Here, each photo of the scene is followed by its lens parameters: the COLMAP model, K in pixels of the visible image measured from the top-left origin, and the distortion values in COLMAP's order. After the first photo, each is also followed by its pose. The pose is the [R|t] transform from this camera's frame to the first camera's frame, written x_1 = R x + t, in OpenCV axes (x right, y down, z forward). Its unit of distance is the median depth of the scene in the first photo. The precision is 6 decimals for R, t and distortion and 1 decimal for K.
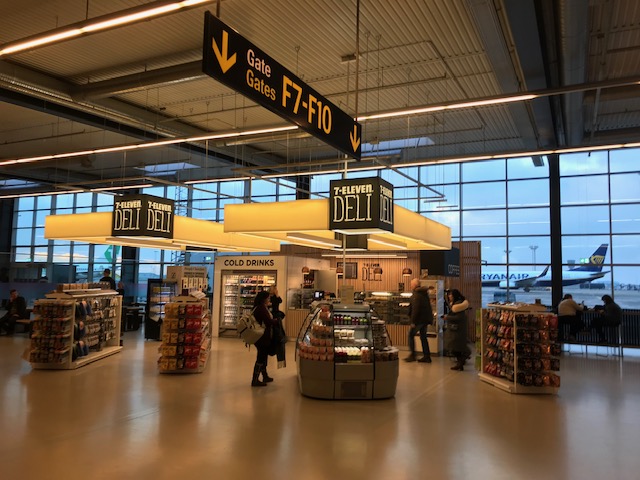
lens RADIAL K [[519.4, 0, 320.5], [0, 519.4, 238.3], [0, 0, 1]] dist [0.005899, 0.001527]
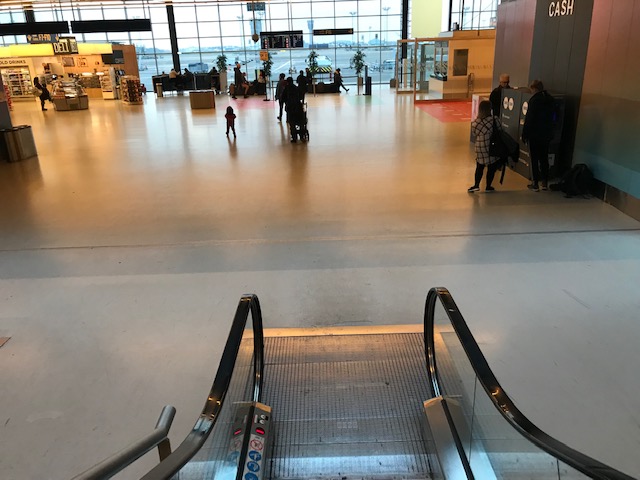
lens RADIAL K [[519.4, 0, 323.1], [0, 519.4, 236.0], [0, 0, 1]] dist [0.005899, 0.001527]
pose [[0.893168, -0.198821, 0.403388, -0.010786], [0.013159, 0.908138, 0.418464, -0.175016], [-0.449531, -0.368451, 0.813736, -1.447902]]
